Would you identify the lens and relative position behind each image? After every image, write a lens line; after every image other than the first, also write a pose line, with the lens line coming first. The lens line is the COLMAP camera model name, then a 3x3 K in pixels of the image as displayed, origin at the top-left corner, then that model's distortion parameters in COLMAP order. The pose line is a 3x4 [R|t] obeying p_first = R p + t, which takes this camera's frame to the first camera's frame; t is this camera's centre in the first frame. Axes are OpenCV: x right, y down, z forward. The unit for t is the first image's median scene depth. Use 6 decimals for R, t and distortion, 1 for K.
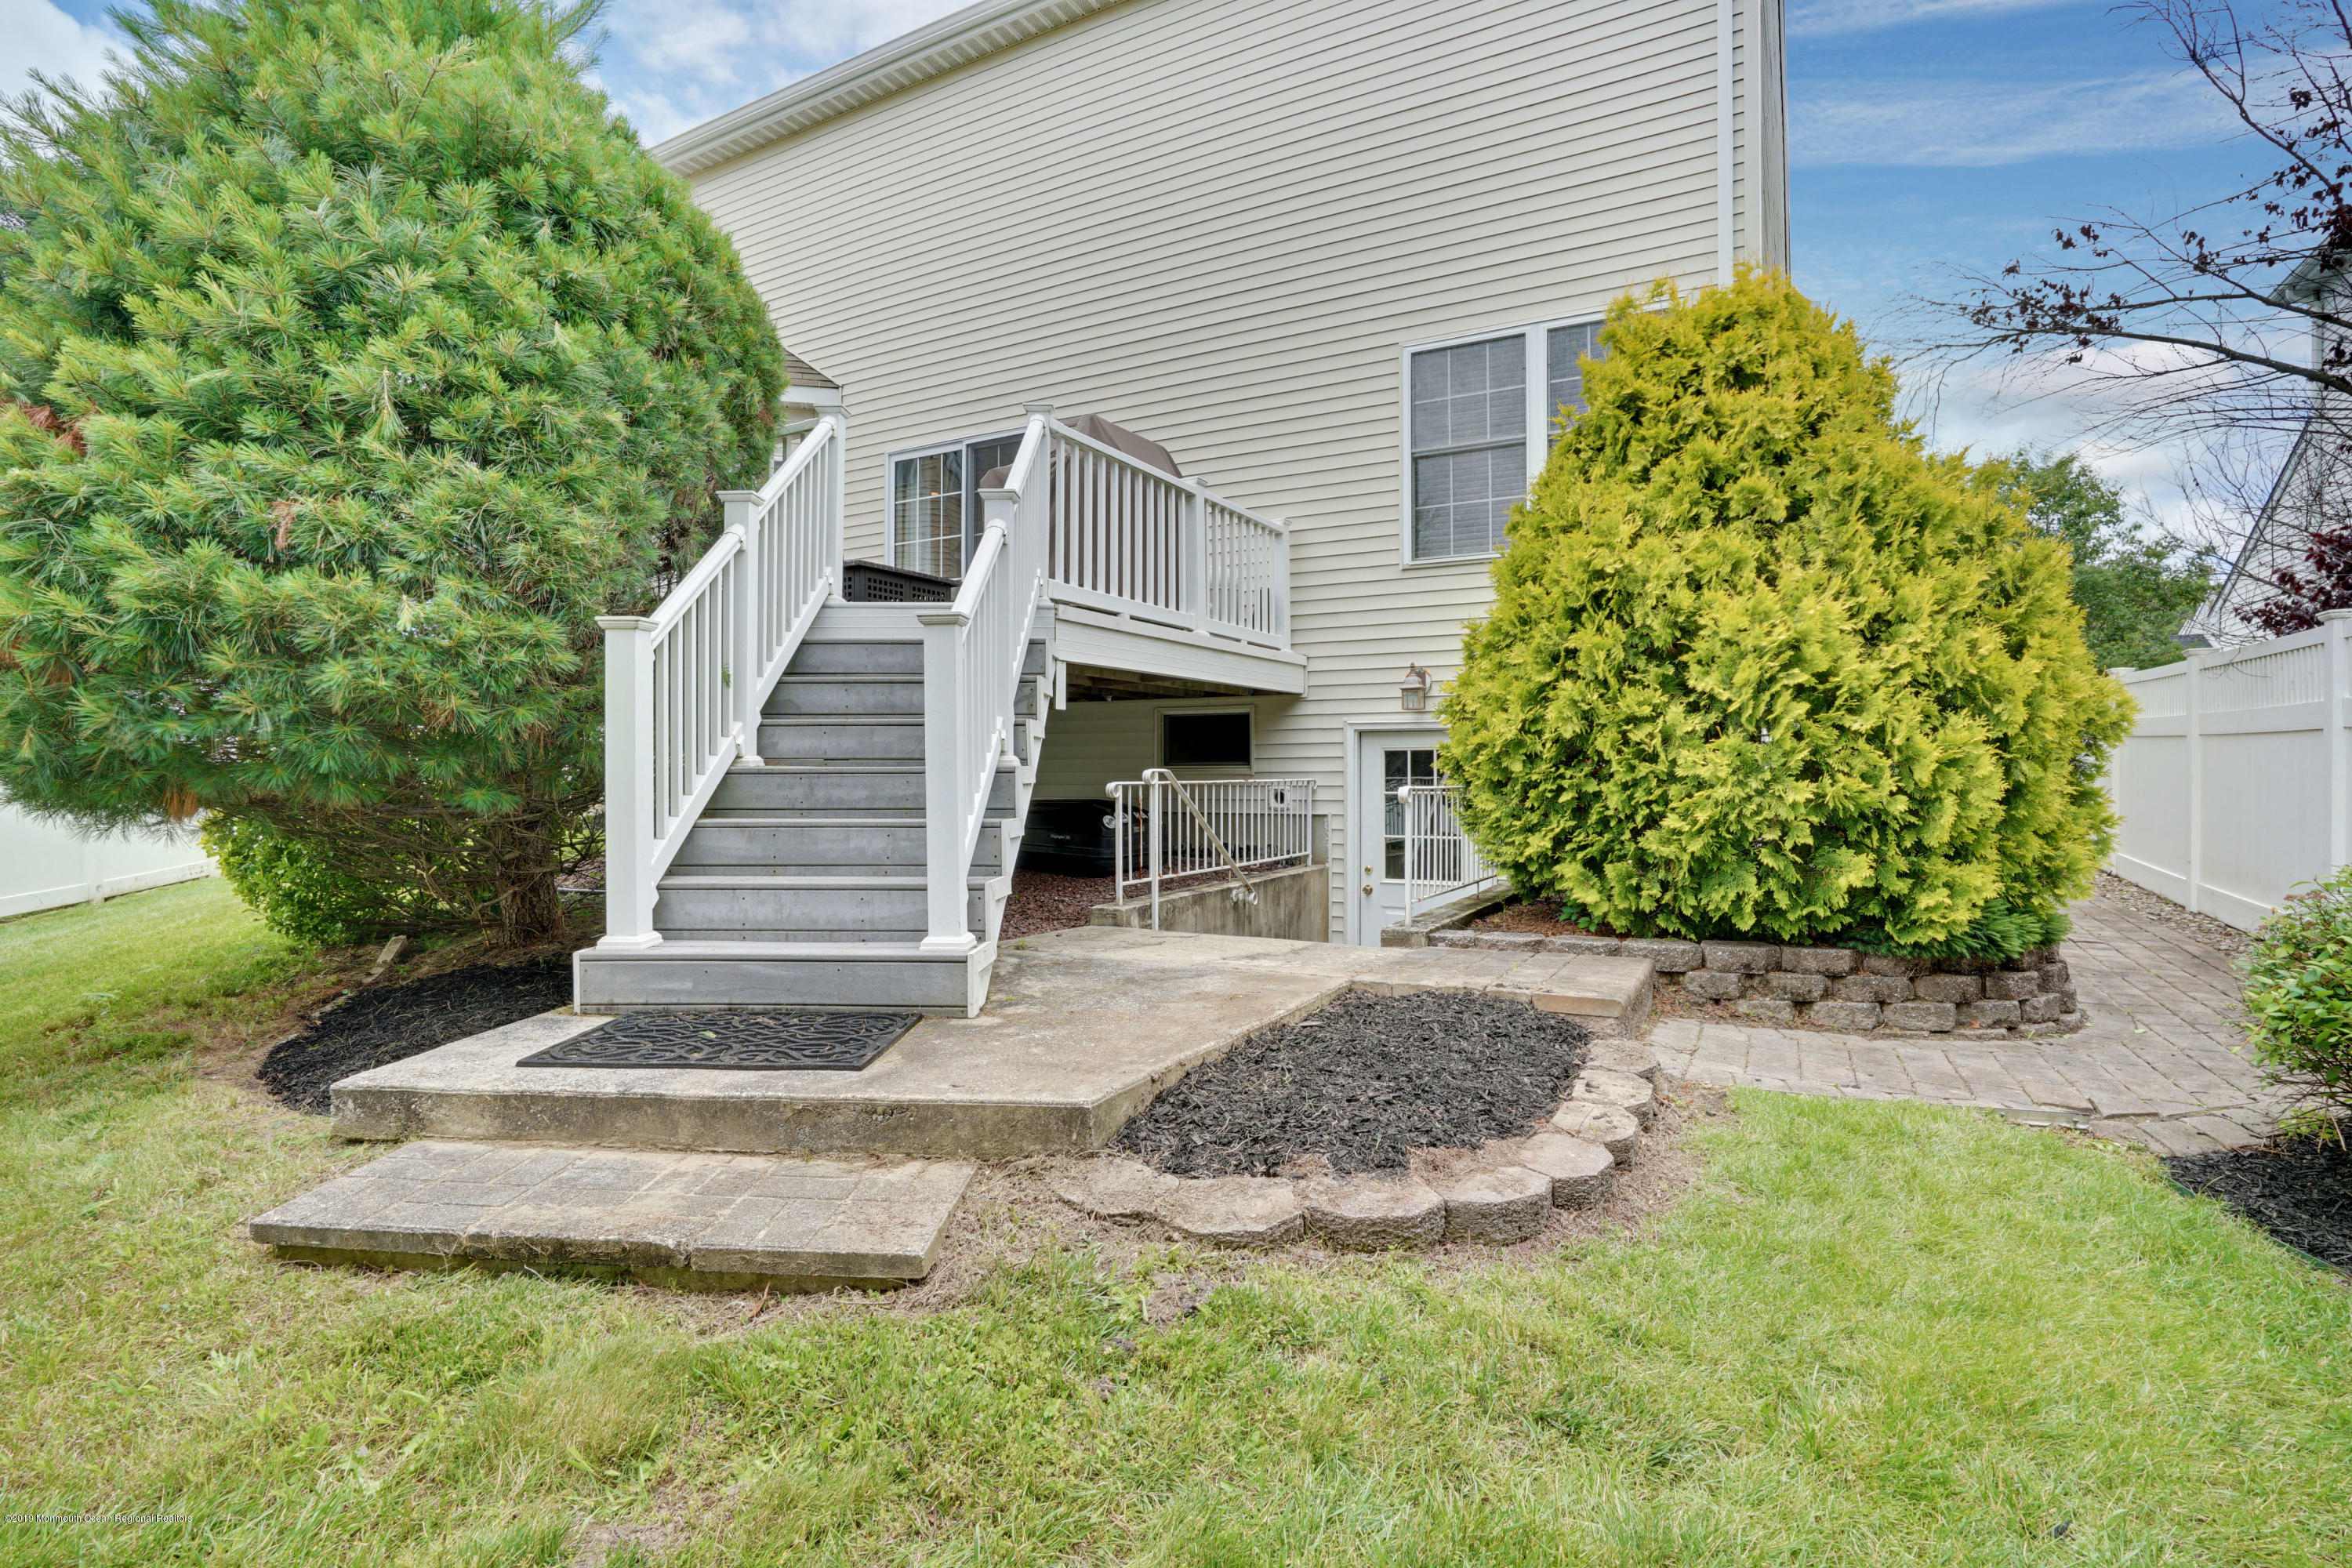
lens RADIAL K [[1137.7, 0, 1177.1], [0, 1137.7, 778.4], [0, 0, 1]] dist [-0.011870, 0.003684]
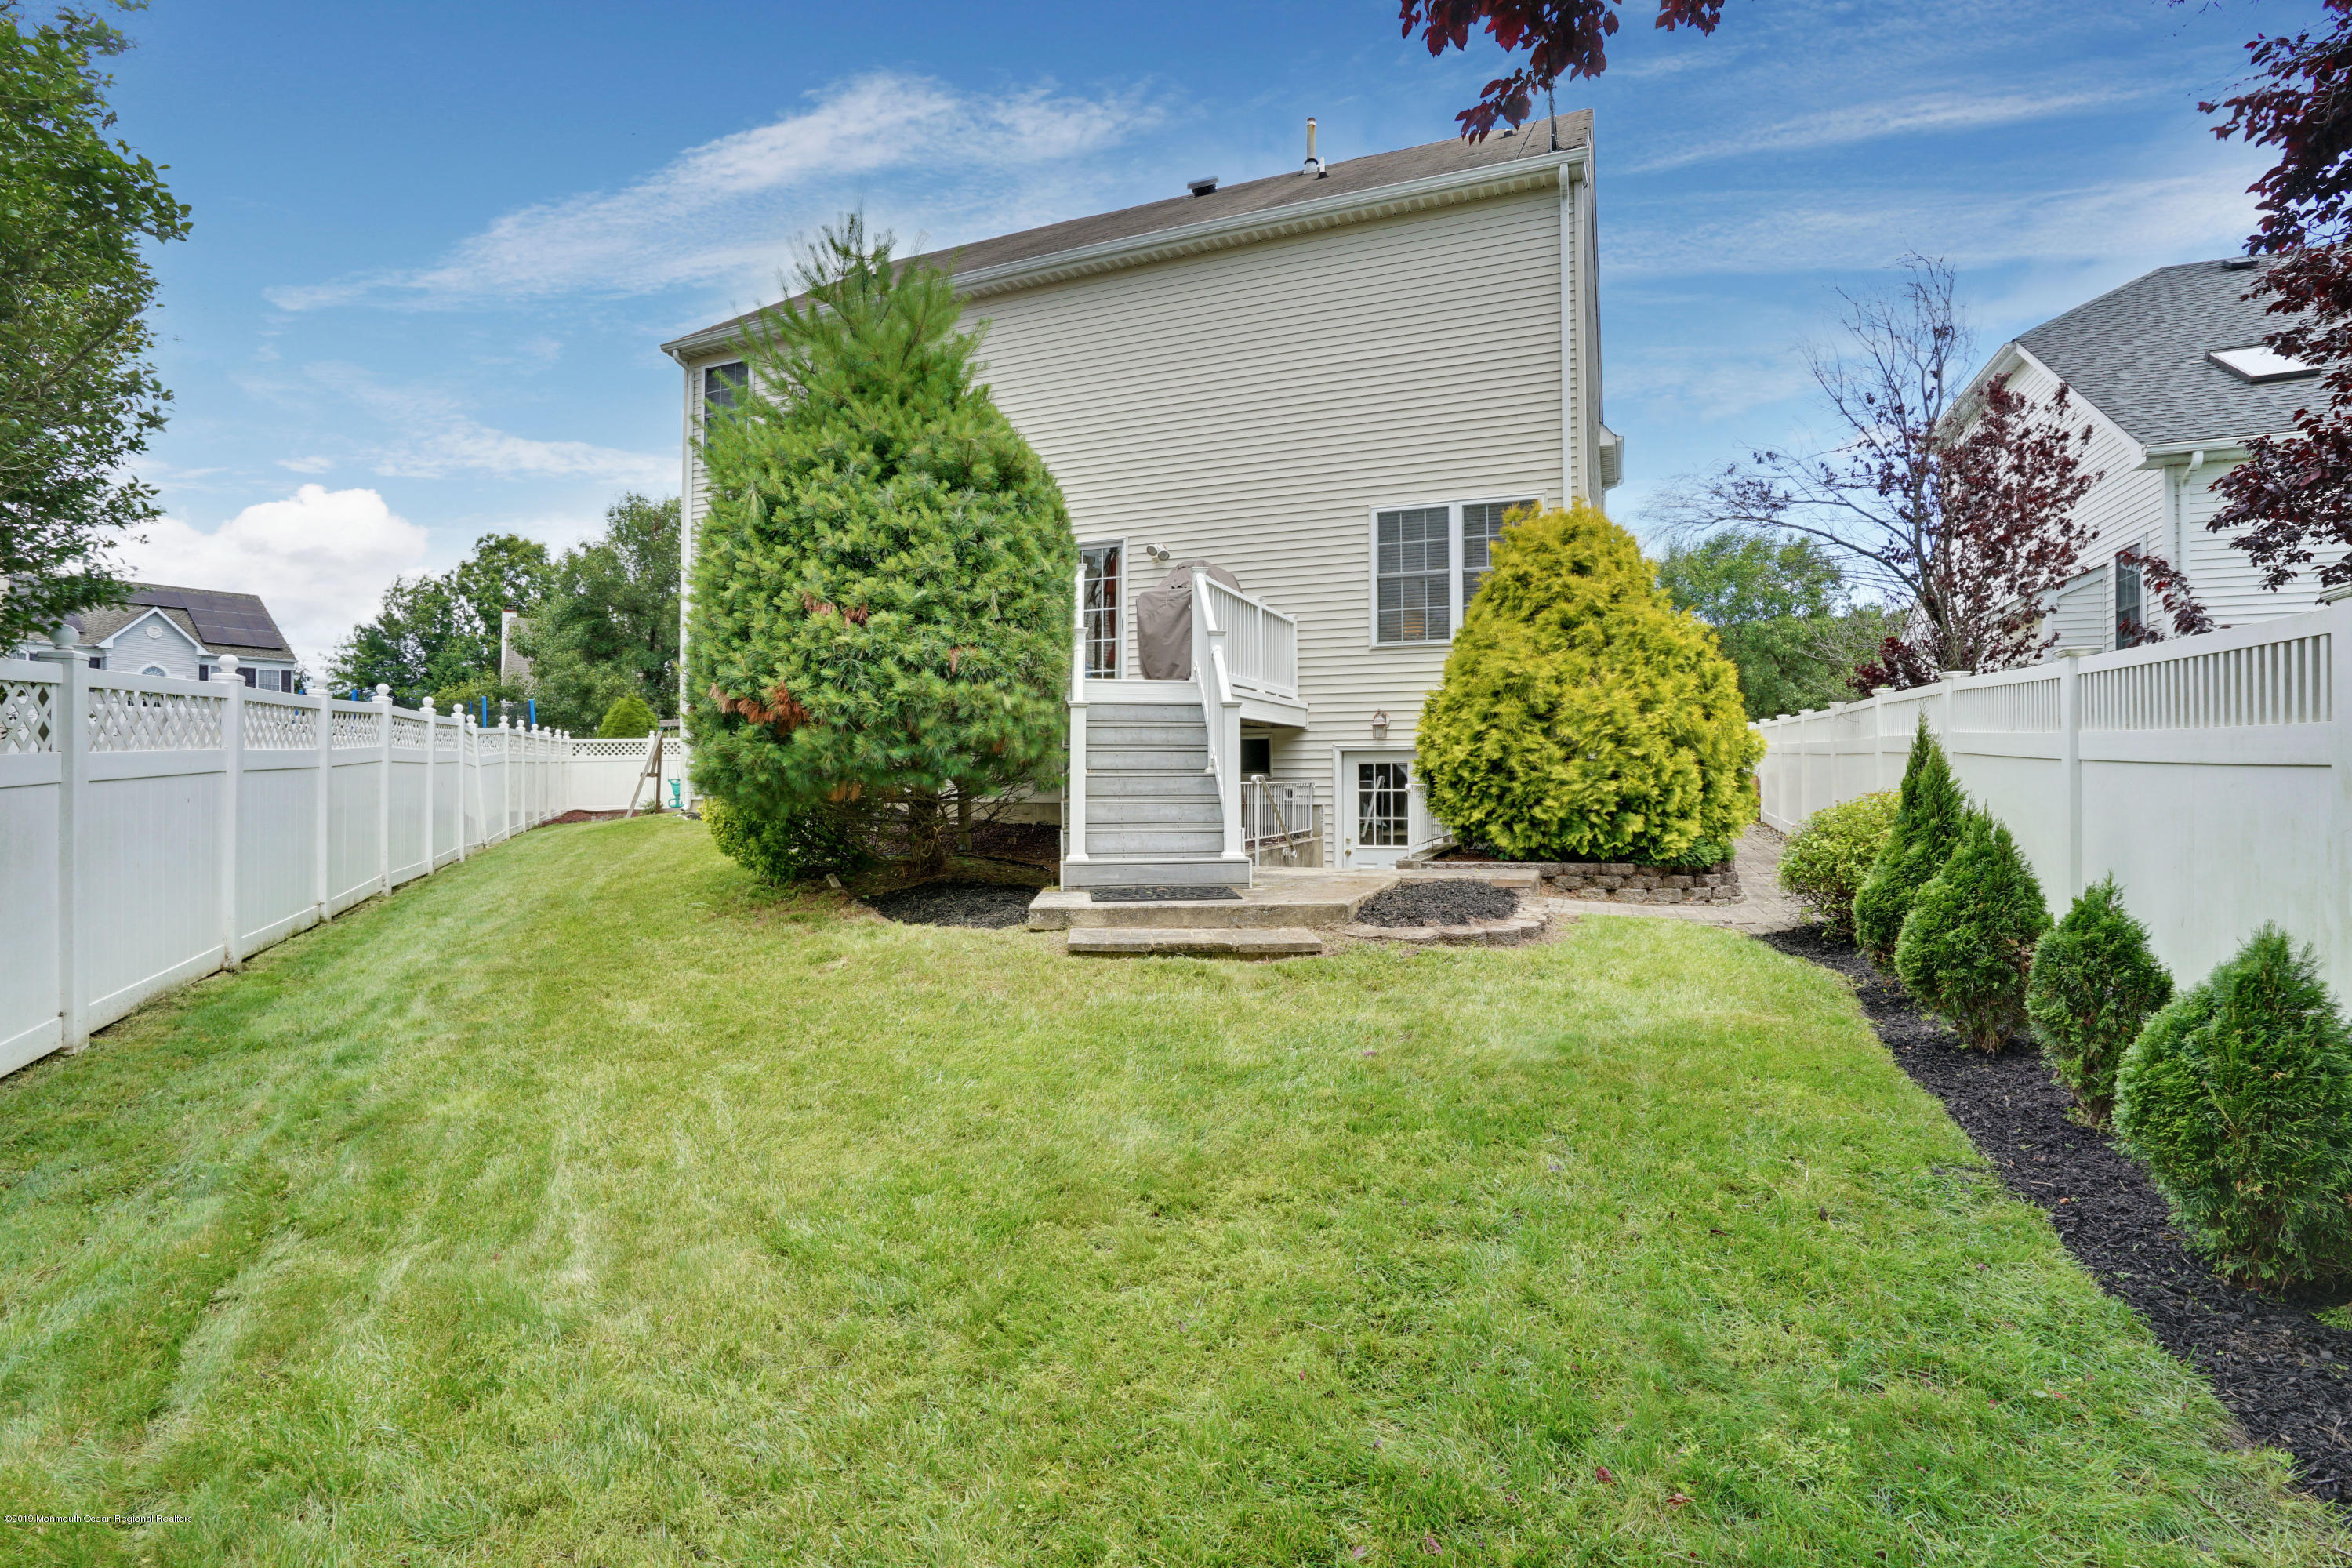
lens RADIAL K [[1084.7, 0, 1174.9], [0, 1084.7, 784.2], [0, 0, 1]] dist [-0.001226, -0.000094]
pose [[0.992647, 0.000085, 0.121049, -0.444982], [0.000300, 0.999995, -0.003163, 0.014175], [-0.121049, 0.003176, 0.992641, -0.808616]]
